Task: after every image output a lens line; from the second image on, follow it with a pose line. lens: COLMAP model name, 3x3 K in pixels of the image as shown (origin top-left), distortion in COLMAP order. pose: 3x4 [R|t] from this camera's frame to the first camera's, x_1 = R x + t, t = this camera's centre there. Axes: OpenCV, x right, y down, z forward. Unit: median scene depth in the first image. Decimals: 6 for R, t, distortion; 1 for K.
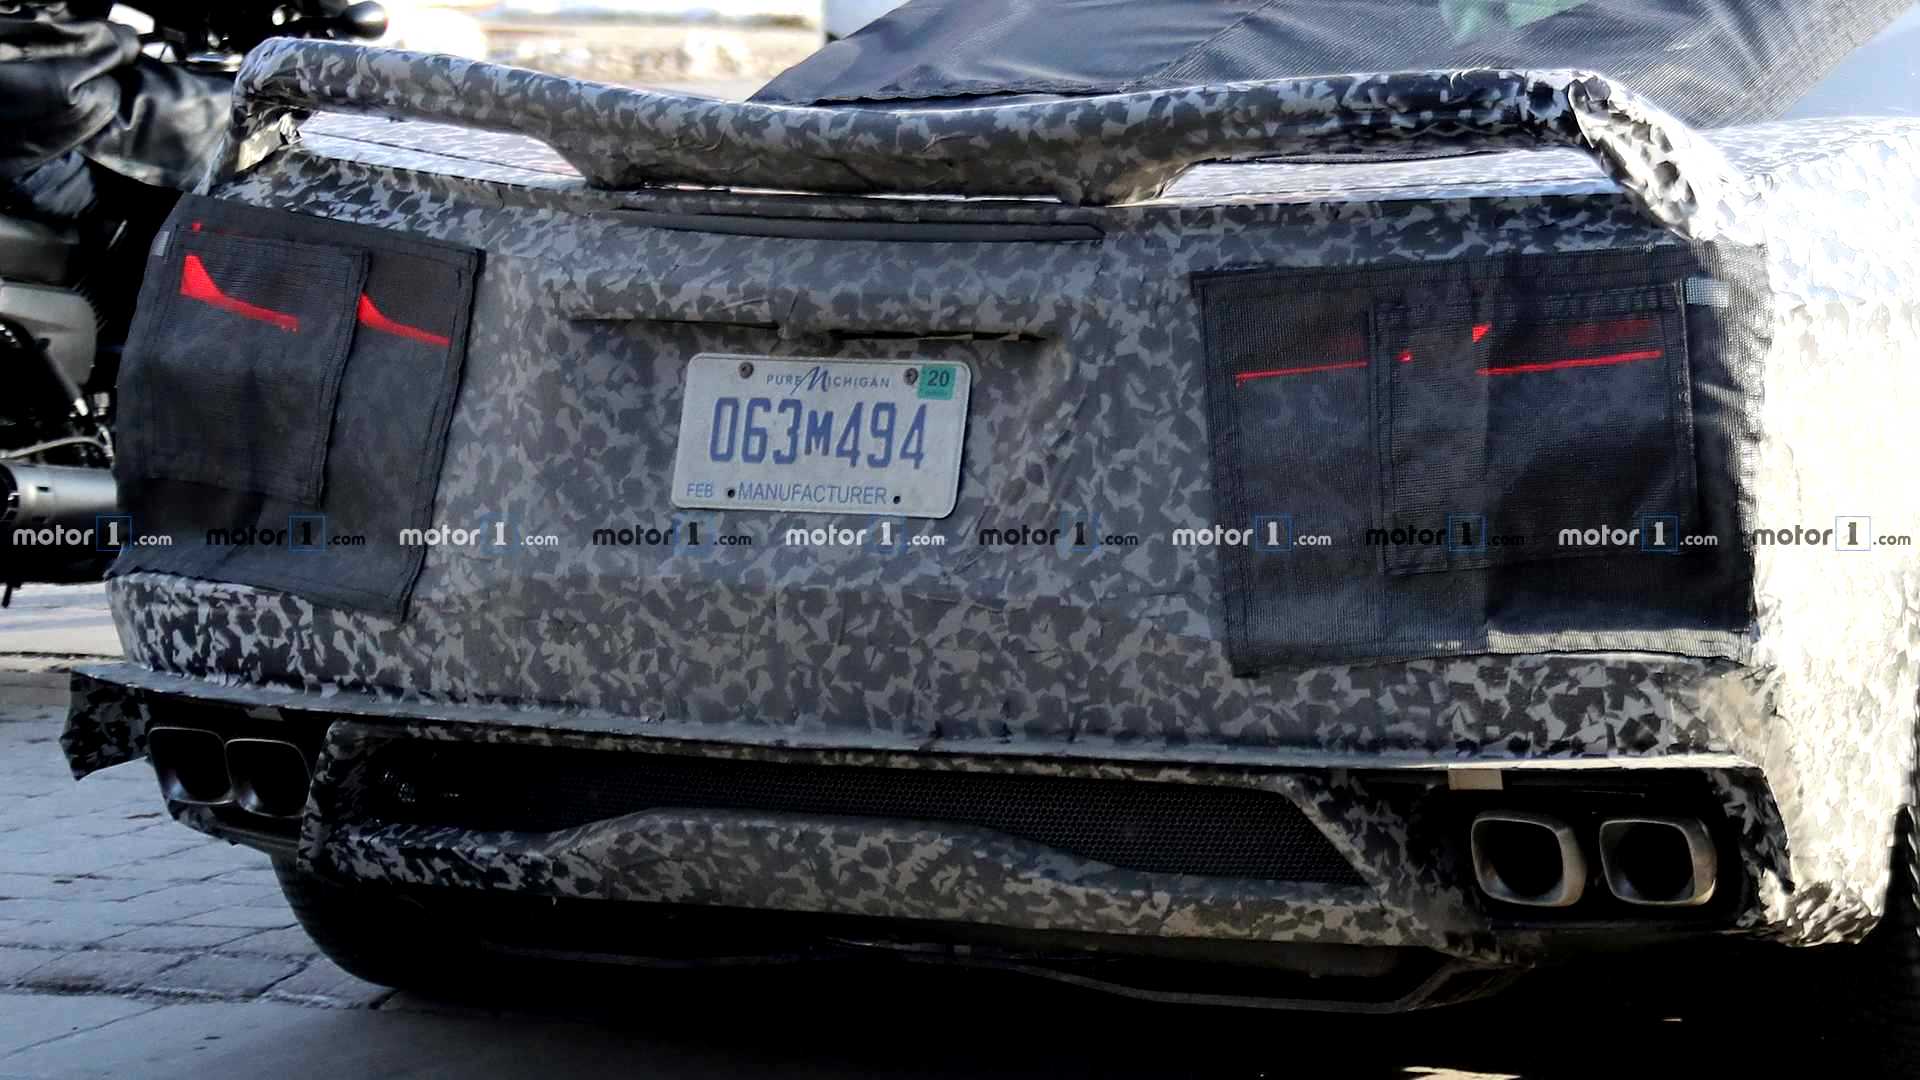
lens RADIAL K [[6041.2, 0, 1705.7], [0, 6041.2, 175.6], [0, 0, 1]] dist [0.393319, -0.022747]
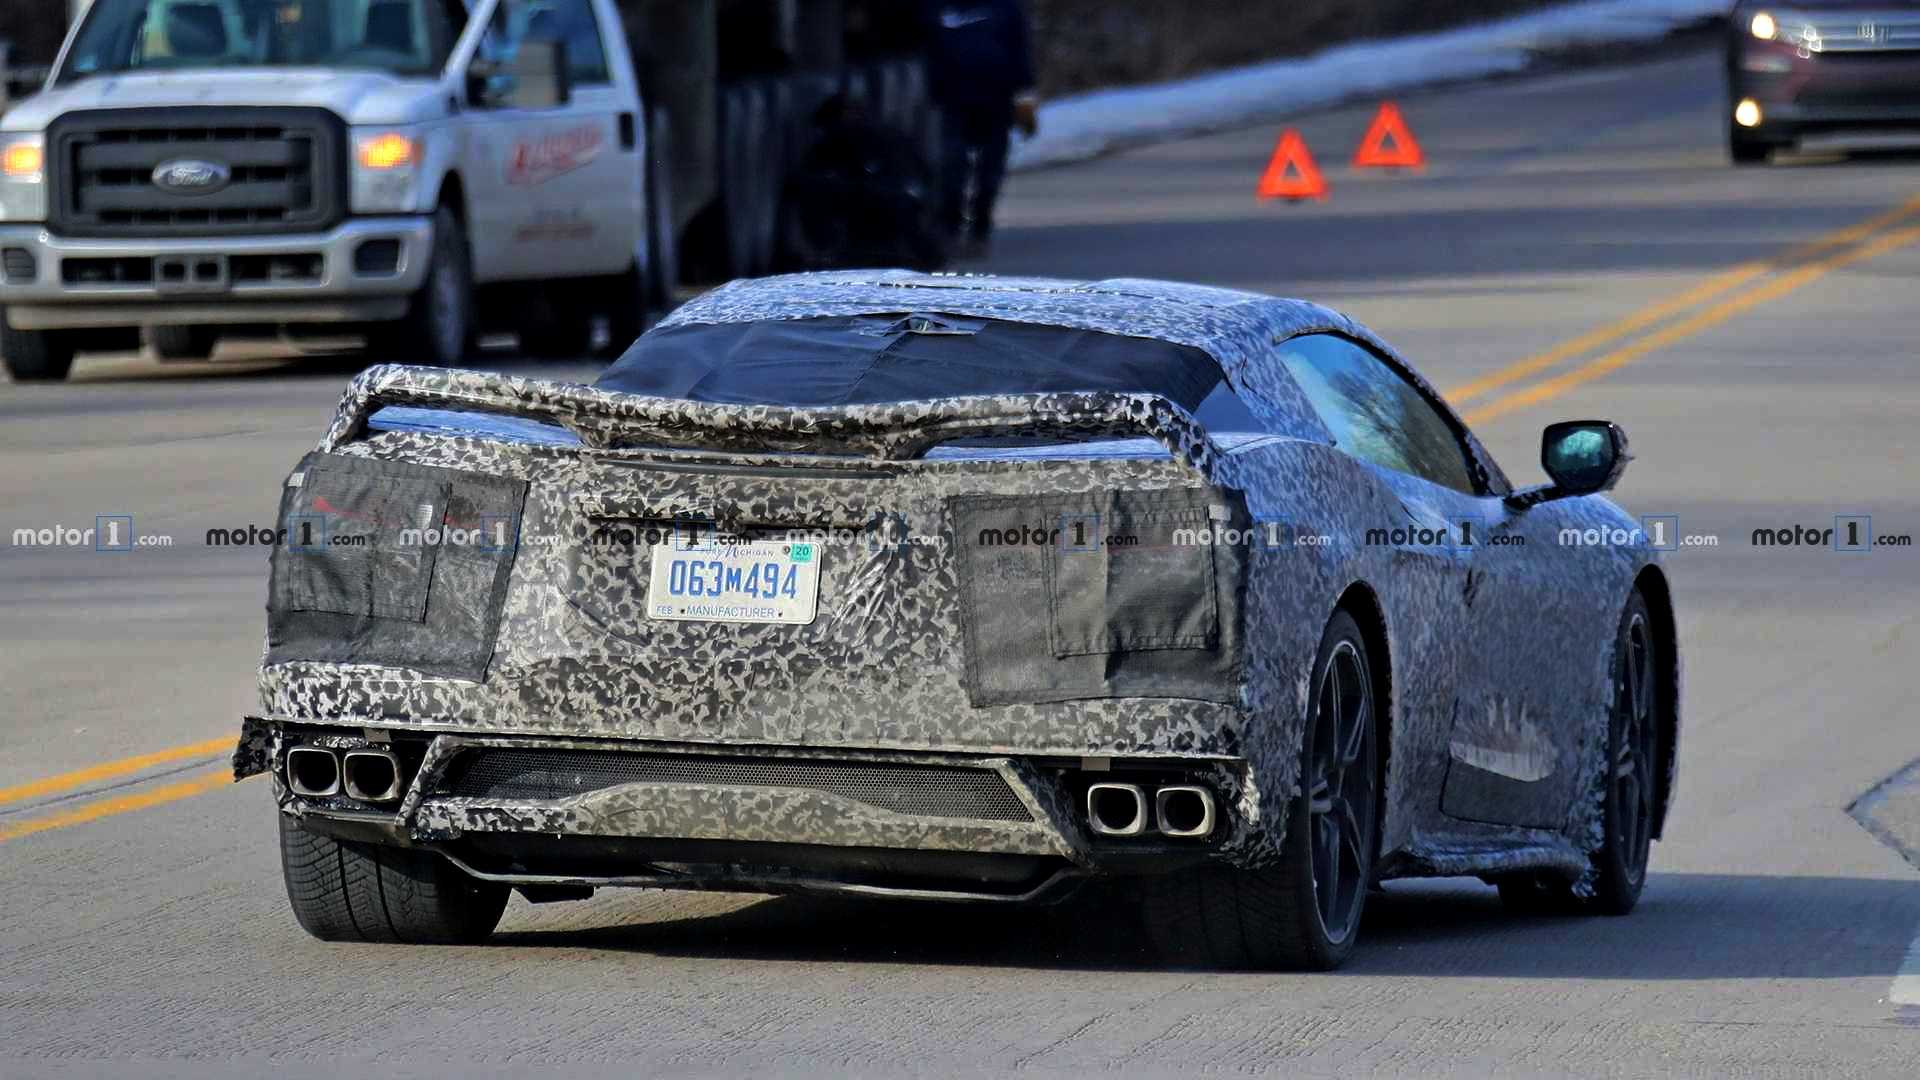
lens RADIAL K [[9768.0, 0, 1044.9], [0, 9768.0, 346.5], [0, 0, 1]] dist [0.838336, -16.696548]
pose [[0.982462, 0.030965, 0.183874, -0.607616], [-0.020784, 0.998155, -0.057044, 0.140549], [-0.185302, 0.052222, 0.981293, -1.969932]]
